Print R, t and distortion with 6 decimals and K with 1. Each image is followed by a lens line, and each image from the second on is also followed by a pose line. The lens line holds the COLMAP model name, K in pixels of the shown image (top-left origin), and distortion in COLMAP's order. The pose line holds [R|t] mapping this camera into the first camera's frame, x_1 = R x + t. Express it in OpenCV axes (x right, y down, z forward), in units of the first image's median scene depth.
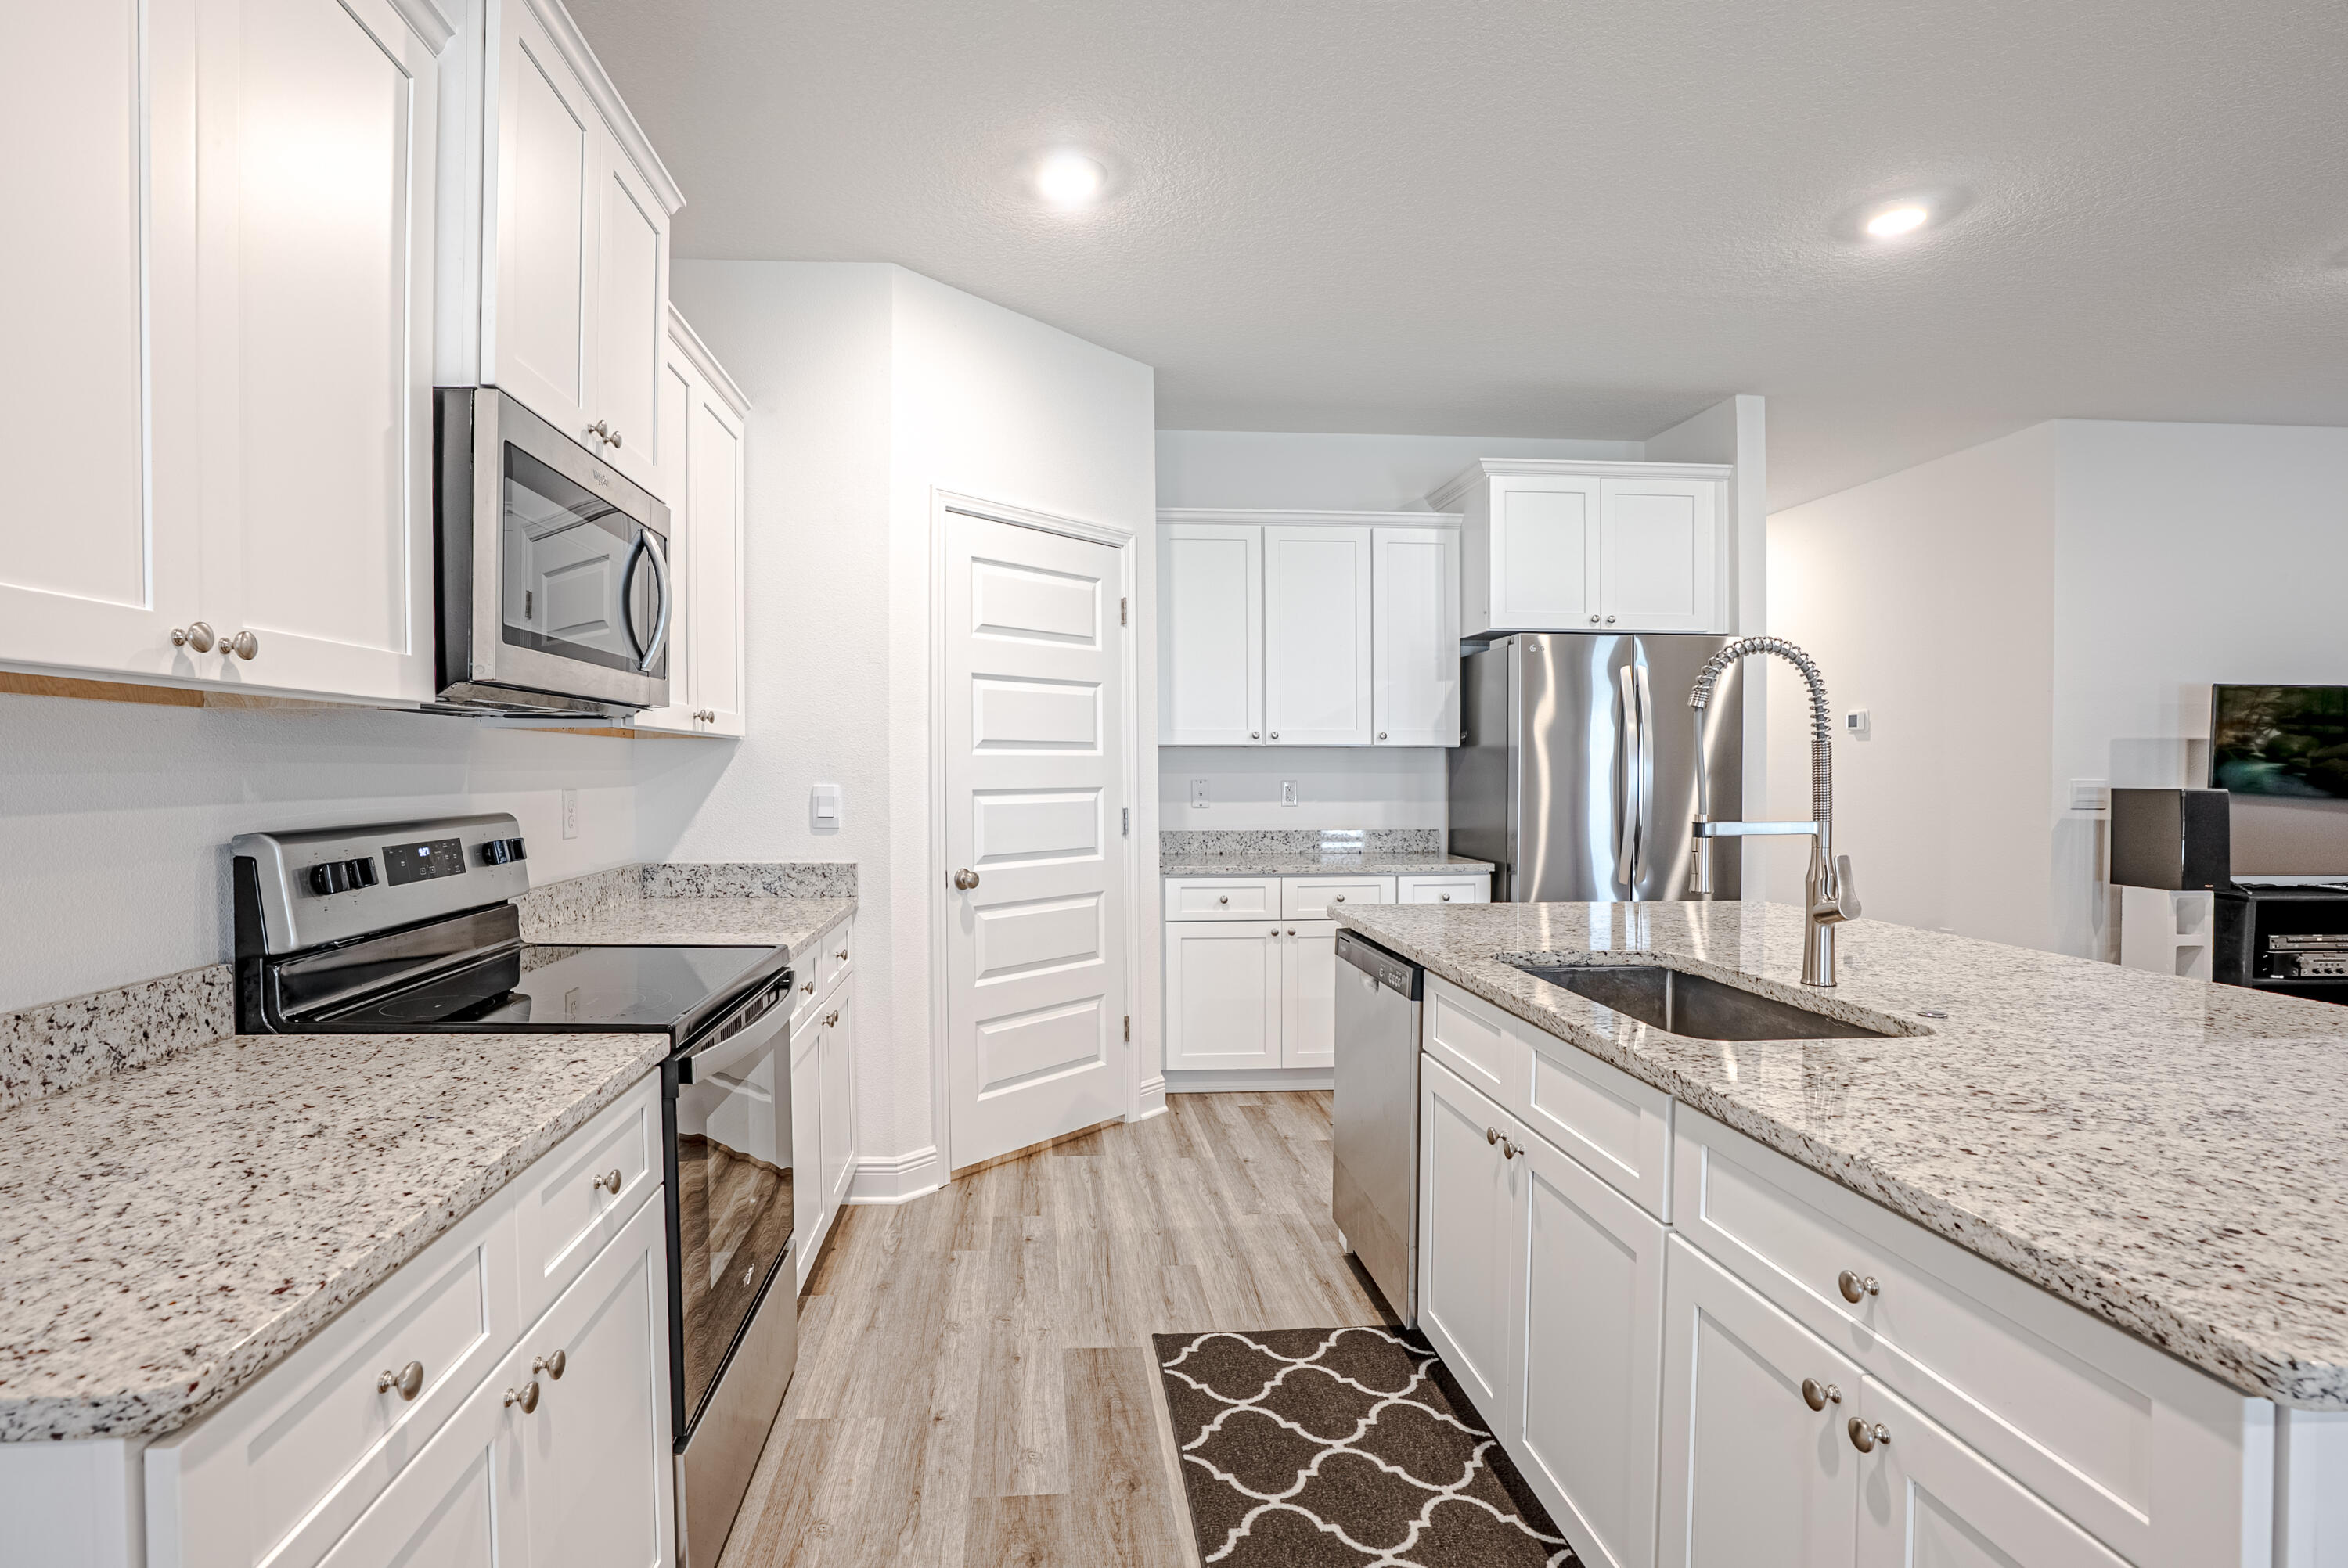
lens RADIAL K [[1131.3, 0, 1098.8], [0, 1131.3, 778.3], [0, 0, 1]] dist [-0.049555, 0.005902]
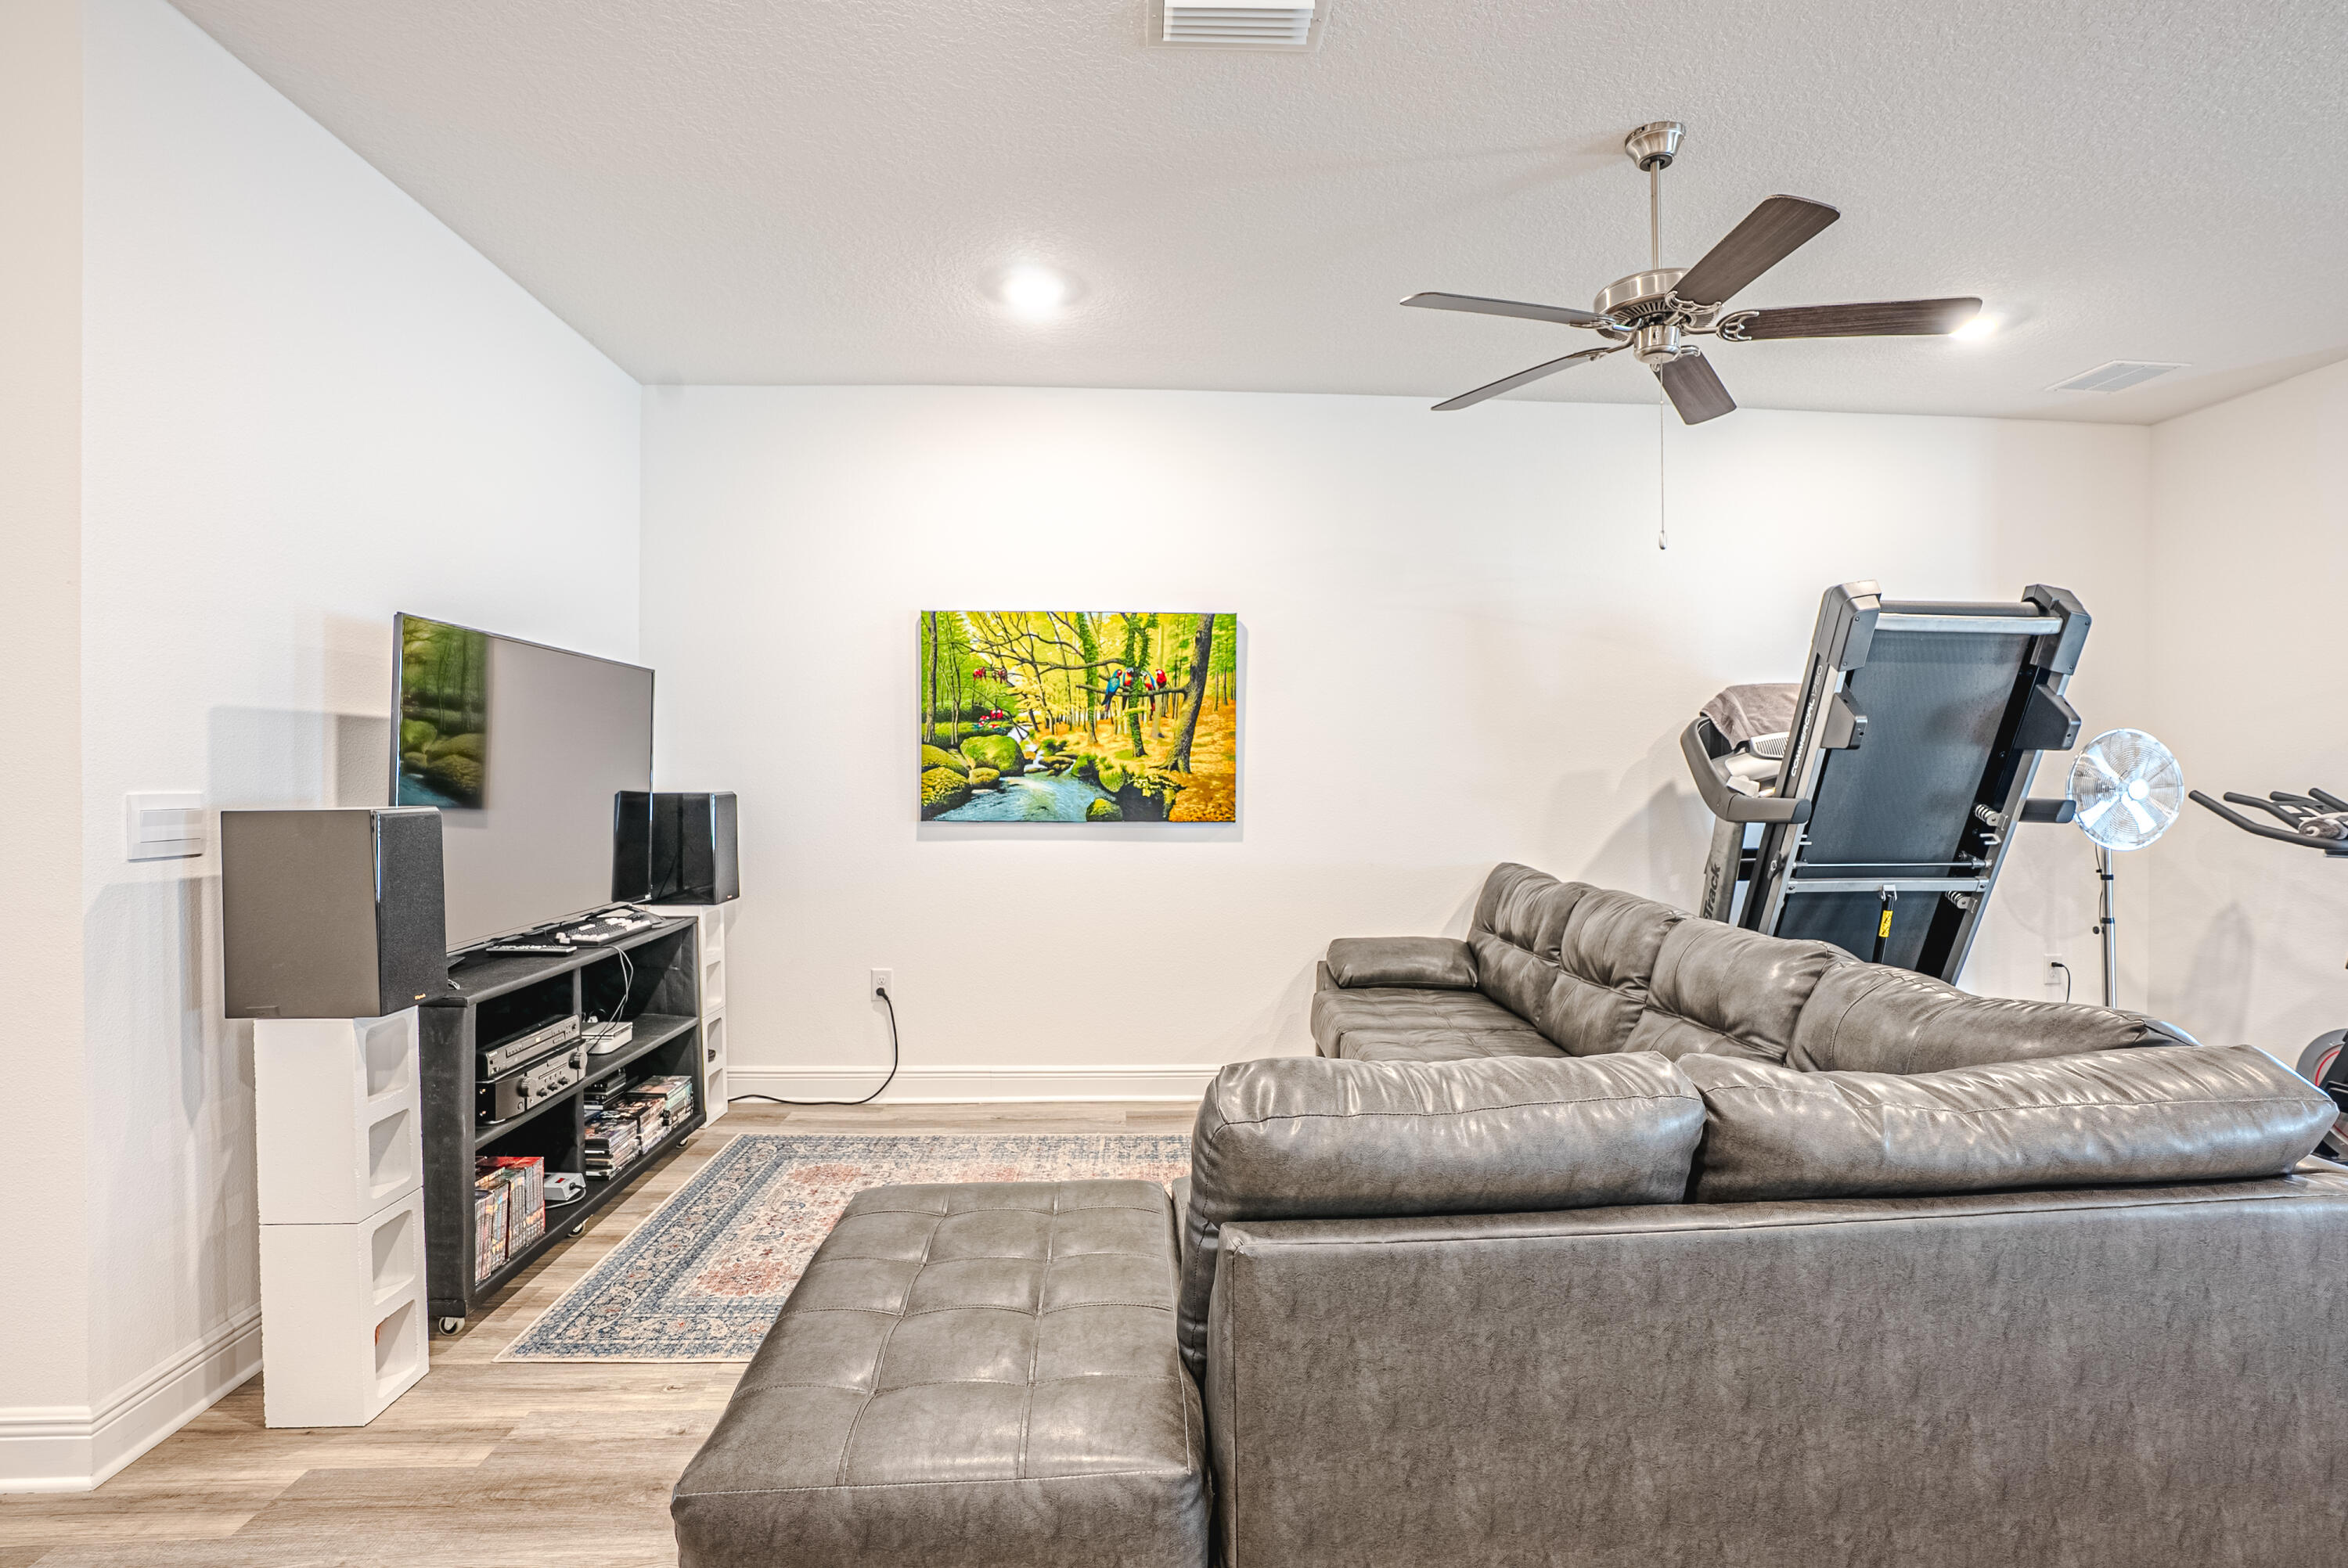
lens RADIAL K [[1113.3, 0, 1160.1], [0, 1113.3, 766.0], [0, 0, 1]] dist [-0.059976, 0.019262]
pose [[0.011625, 0.005621, 0.999917, 0.502753], [0.008067, 0.999951, -0.005715, -0.003959], [-0.999900, 0.008133, 0.011579, 0.626320]]
